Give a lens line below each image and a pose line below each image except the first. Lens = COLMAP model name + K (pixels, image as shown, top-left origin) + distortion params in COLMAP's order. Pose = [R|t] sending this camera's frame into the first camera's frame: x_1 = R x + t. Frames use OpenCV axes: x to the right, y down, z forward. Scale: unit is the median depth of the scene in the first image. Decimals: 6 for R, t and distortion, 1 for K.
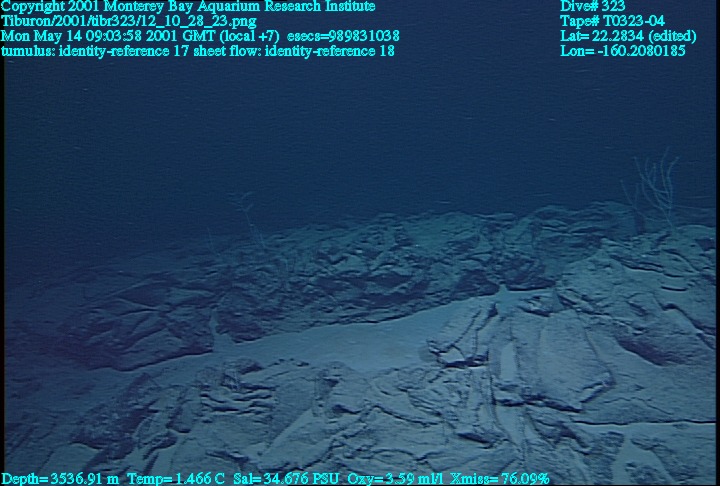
lens RADIAL K [[491.6, 0, 360.0], [0, 491.6, 243.0], [0, 0, 1]] dist [-0.091412, 0.110768]
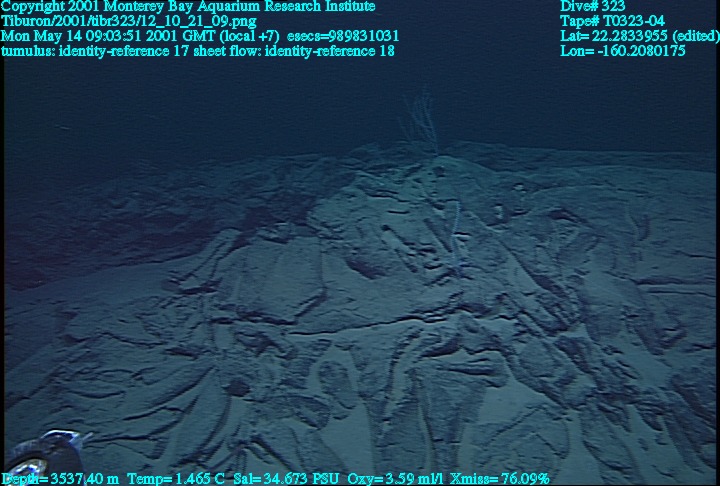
lens RADIAL K [[491.6, 0, 360.0], [0, 491.6, 243.0], [0, 0, 1]] dist [-0.091412, 0.110768]
pose [[0.986078, -0.055971, 0.156578, 0.393215], [0.041036, 0.994434, 0.097041, 0.053197], [-0.161138, -0.089265, 0.982887, -0.107813]]
